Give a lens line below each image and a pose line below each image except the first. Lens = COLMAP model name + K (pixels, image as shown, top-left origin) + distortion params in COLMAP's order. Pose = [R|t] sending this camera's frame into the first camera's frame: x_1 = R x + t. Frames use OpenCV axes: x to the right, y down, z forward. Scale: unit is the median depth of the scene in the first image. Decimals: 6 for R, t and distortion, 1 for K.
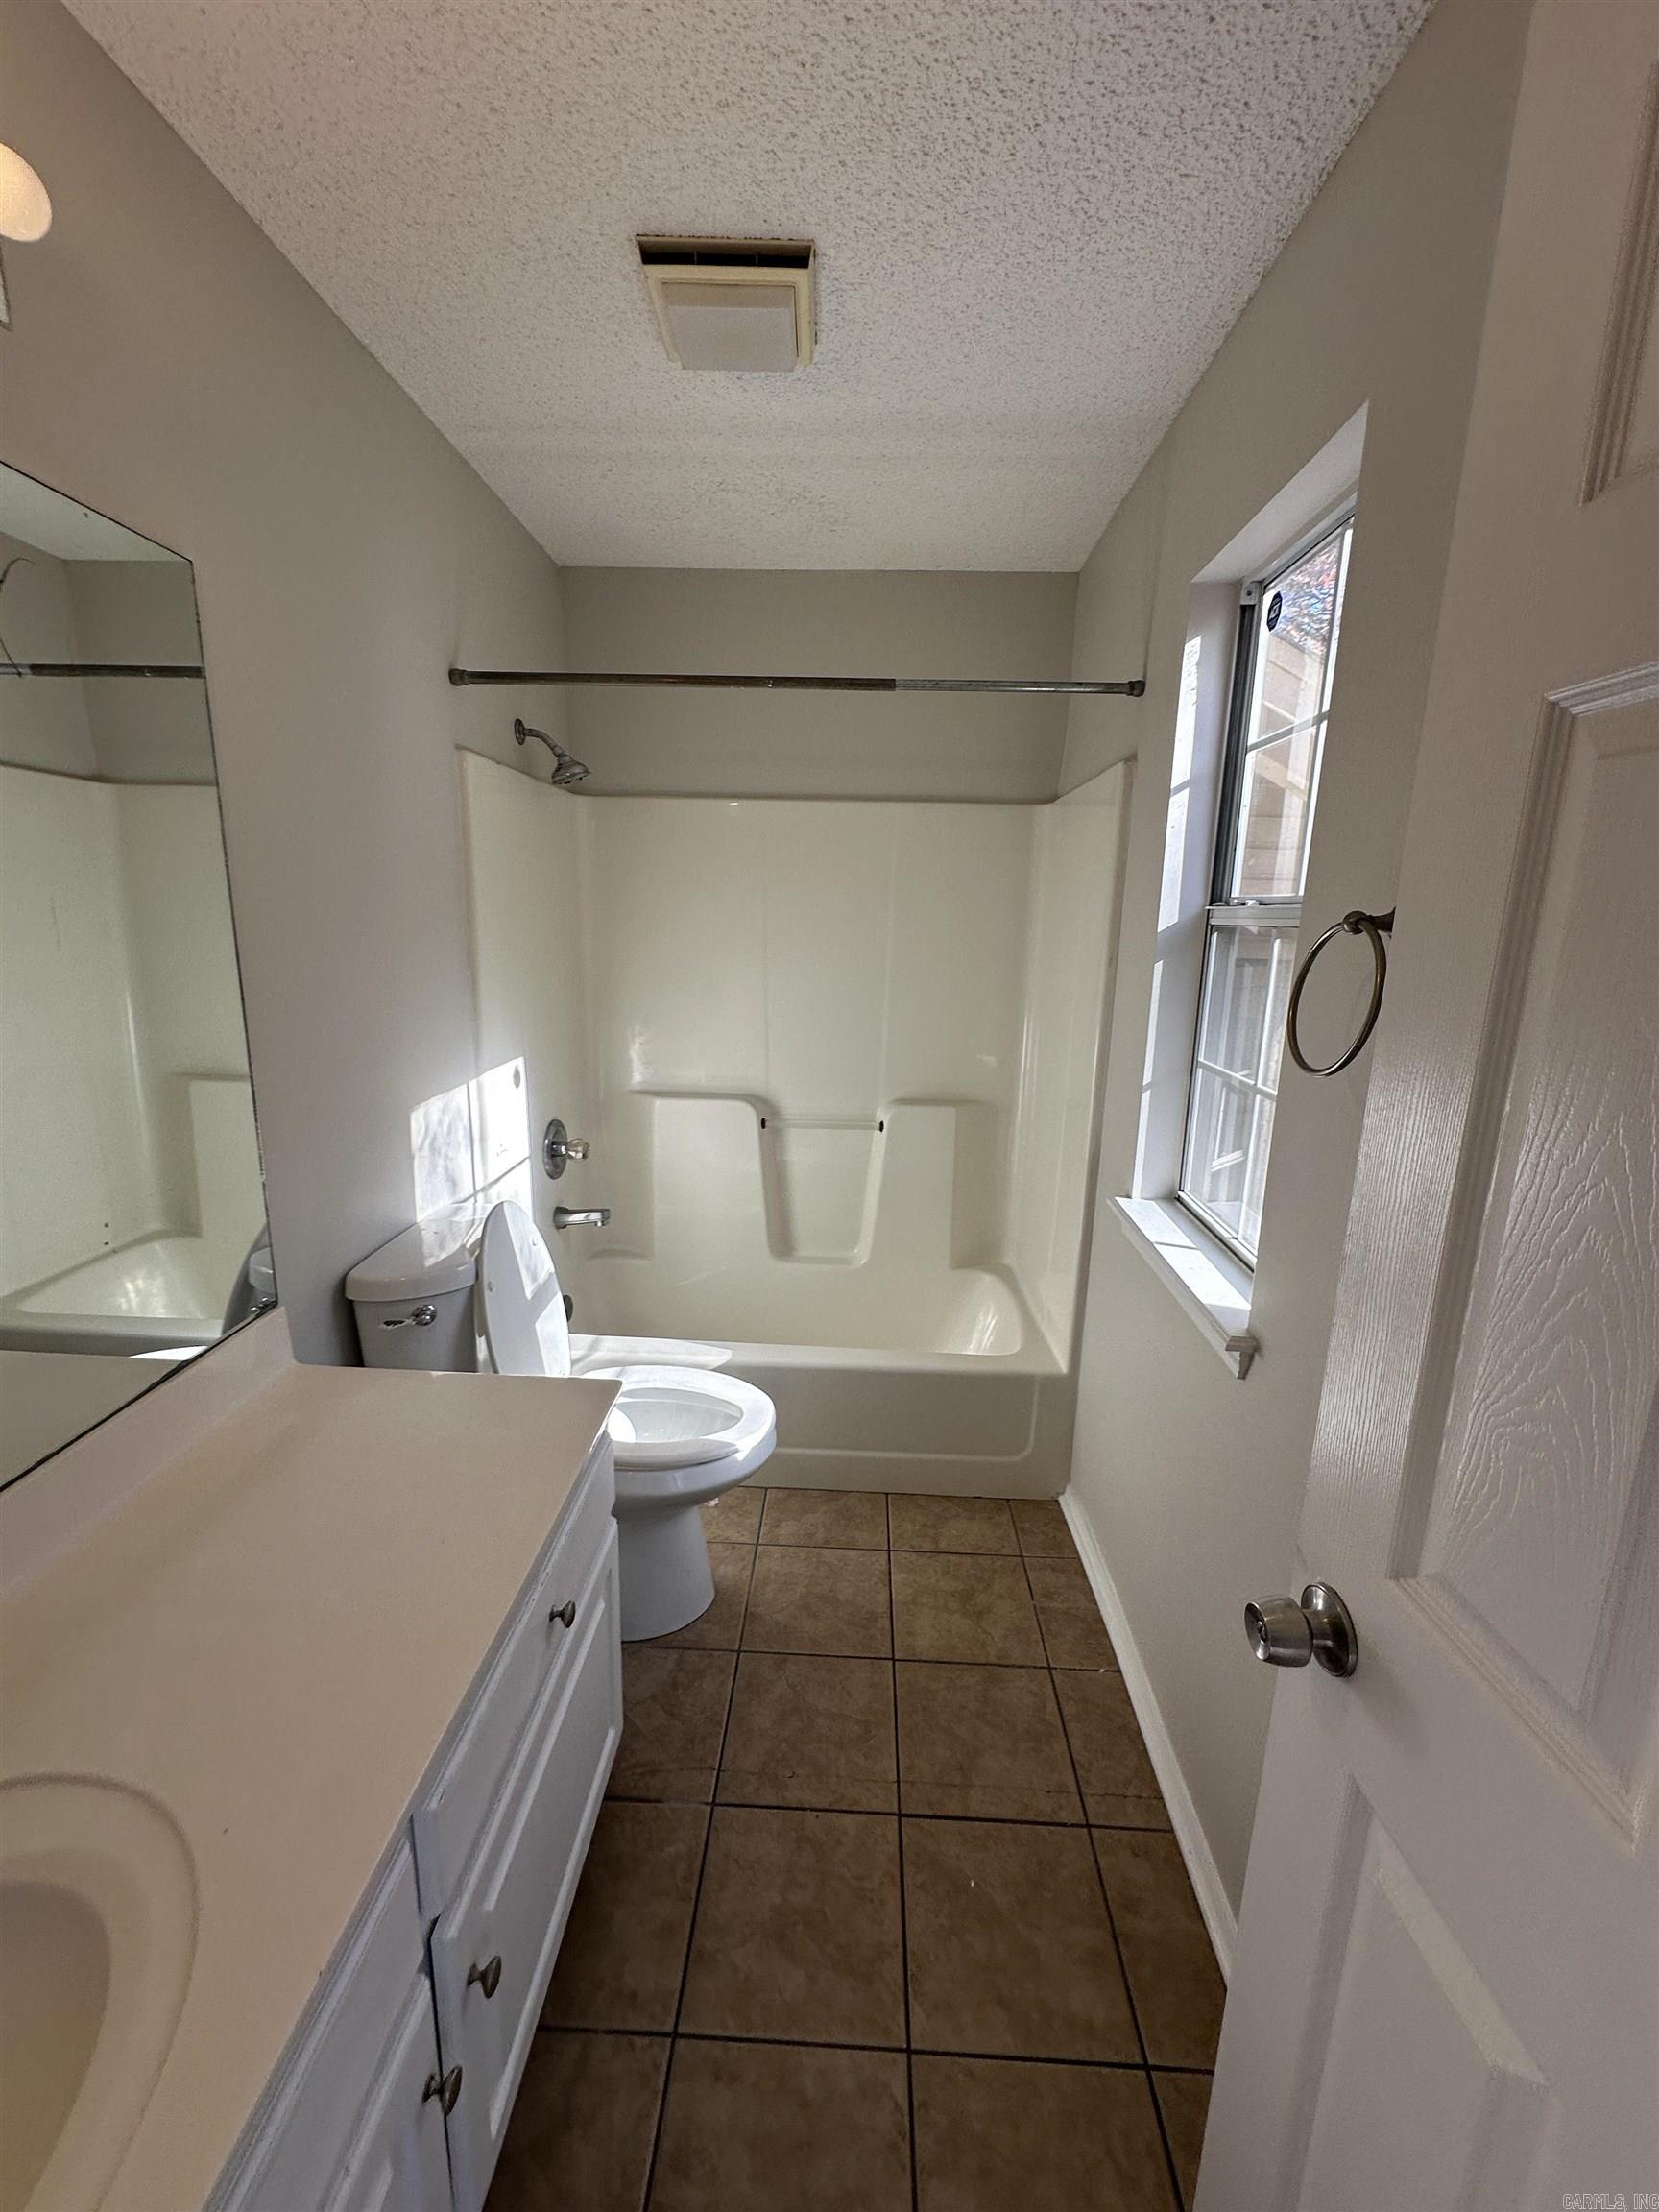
lens RADIAL K [[880.7, 0, 828.3], [0, 880.7, 1102.7], [0, 0, 1]] dist [-0.001754, 0.000341]
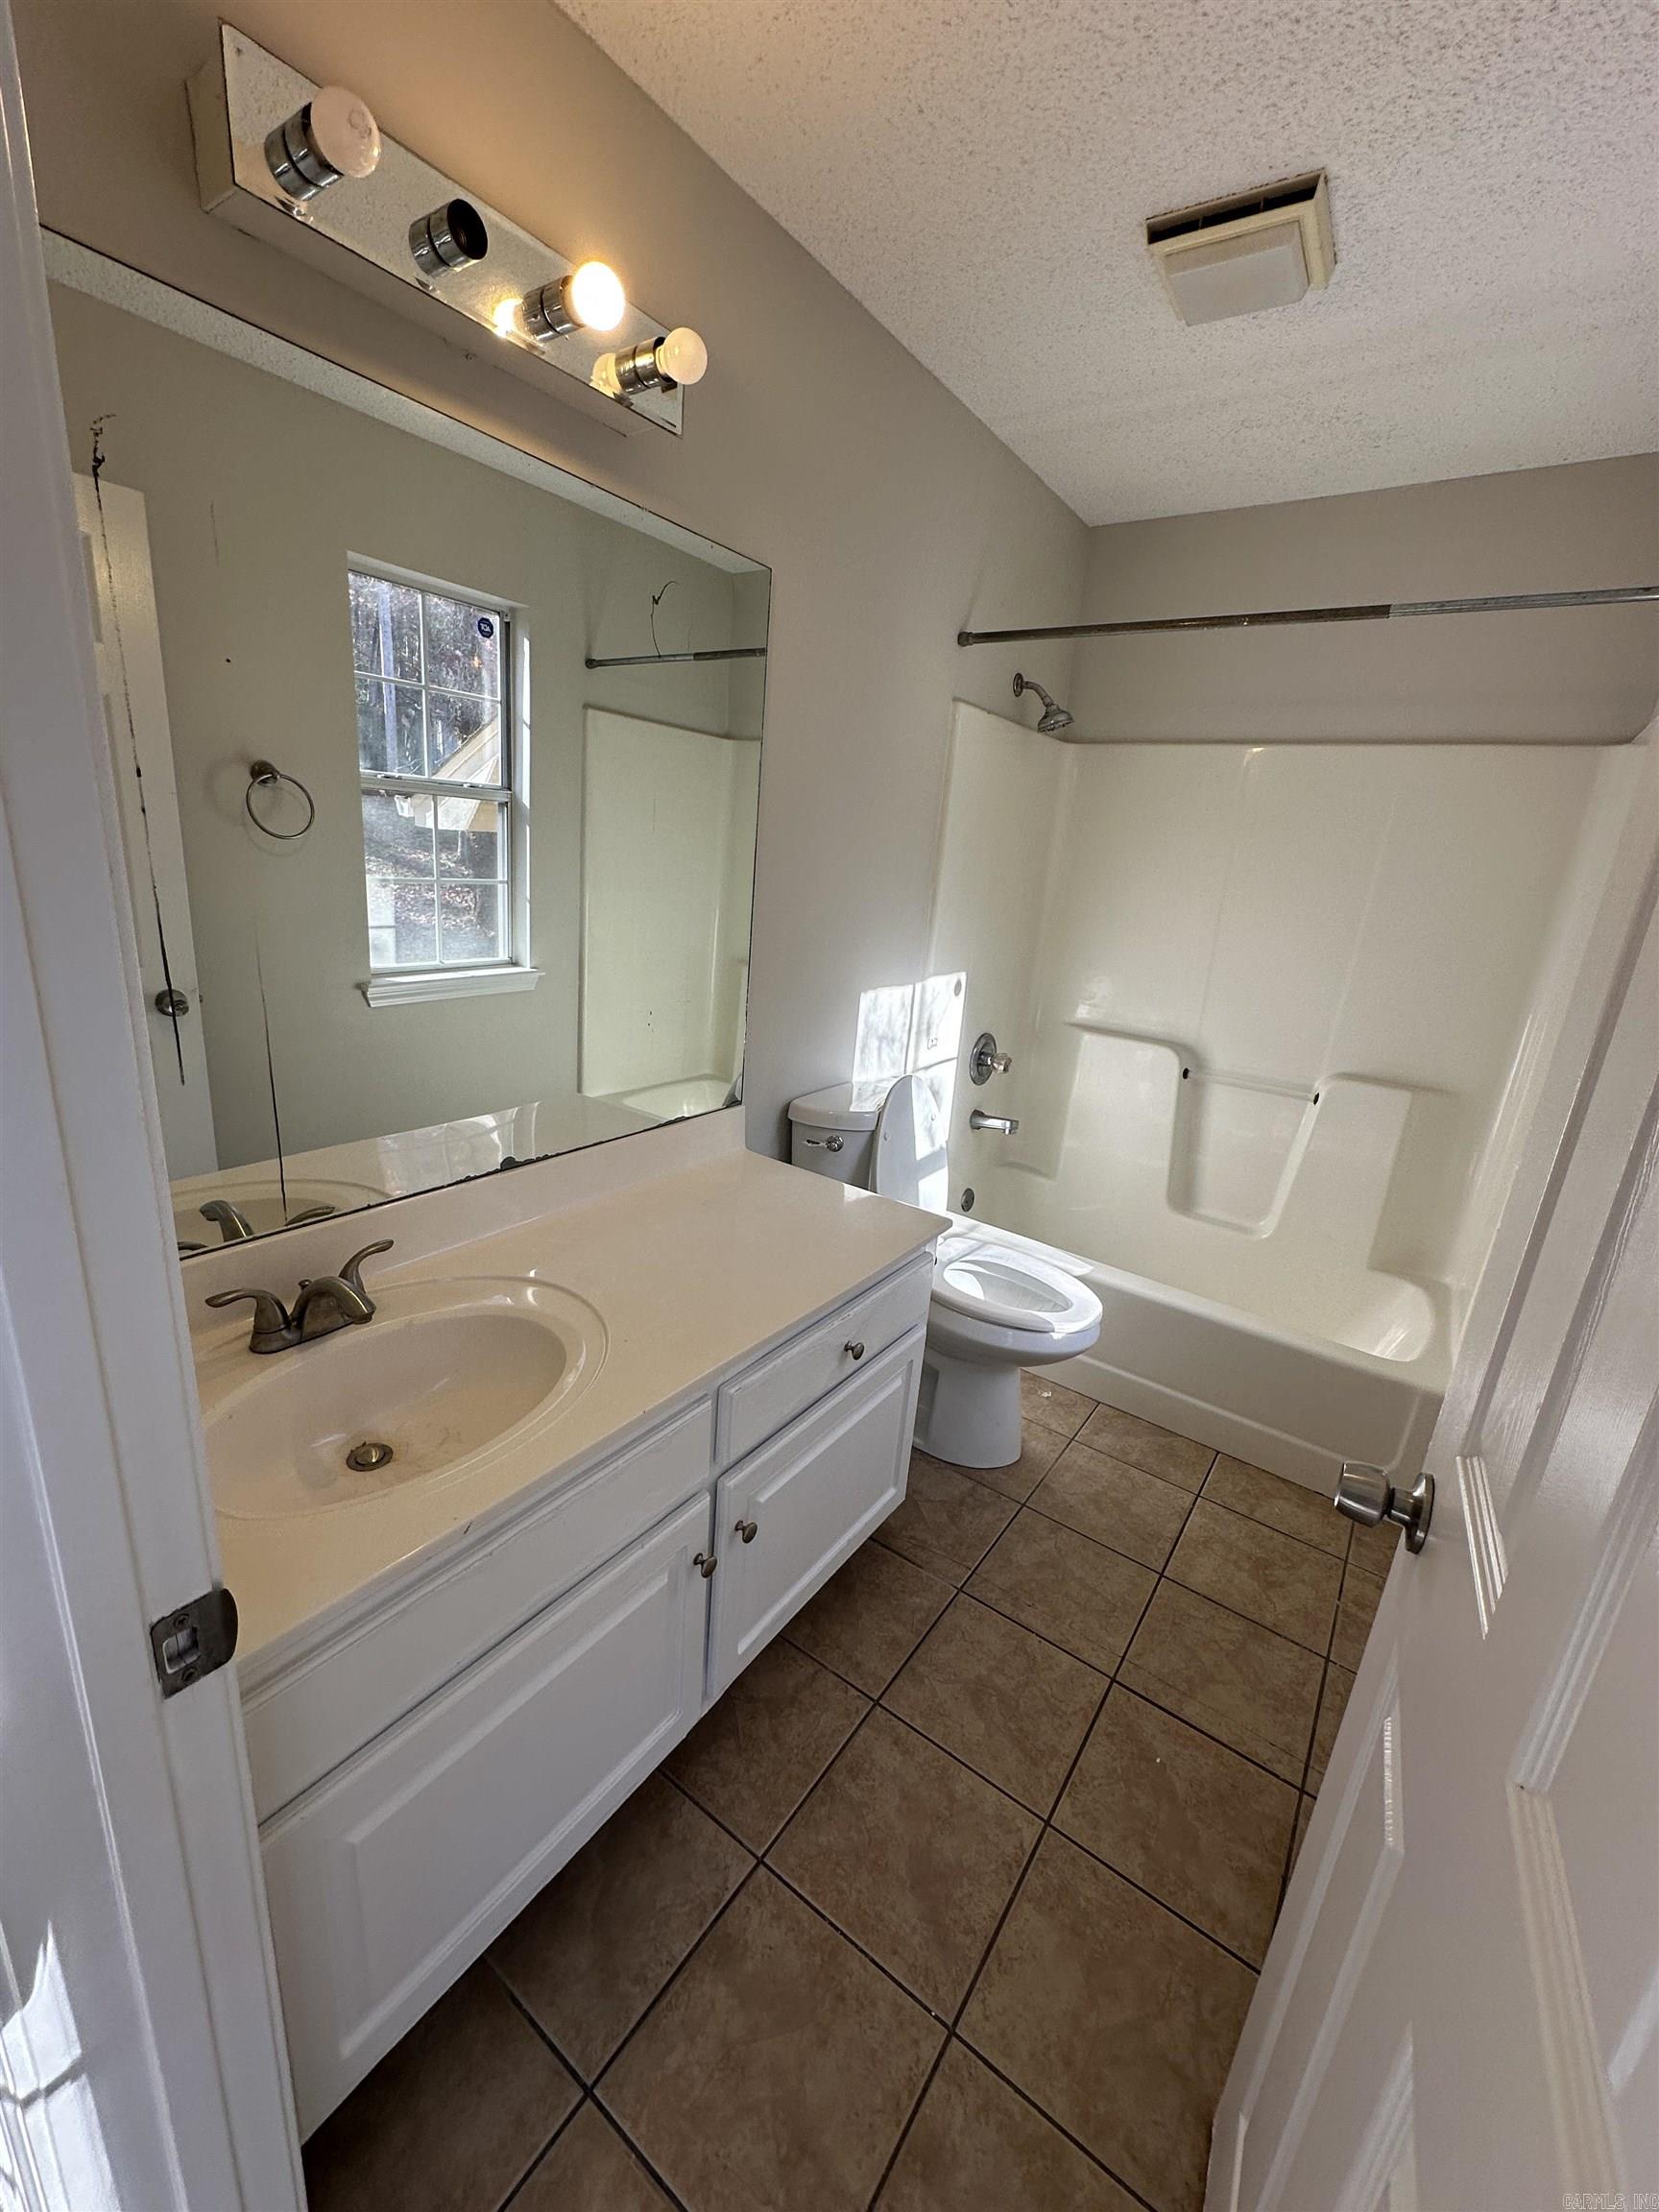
lens RADIAL K [[880.7, 0, 828.3], [0, 880.7, 1102.7], [0, 0, 1]] dist [-0.001754, 0.000341]
pose [[0.833589, 0.194924, -0.516851, 0.160924], [-0.176152, 0.980623, 0.085727, 0.060511], [0.523546, 0.019583, 0.851772, -0.095078]]
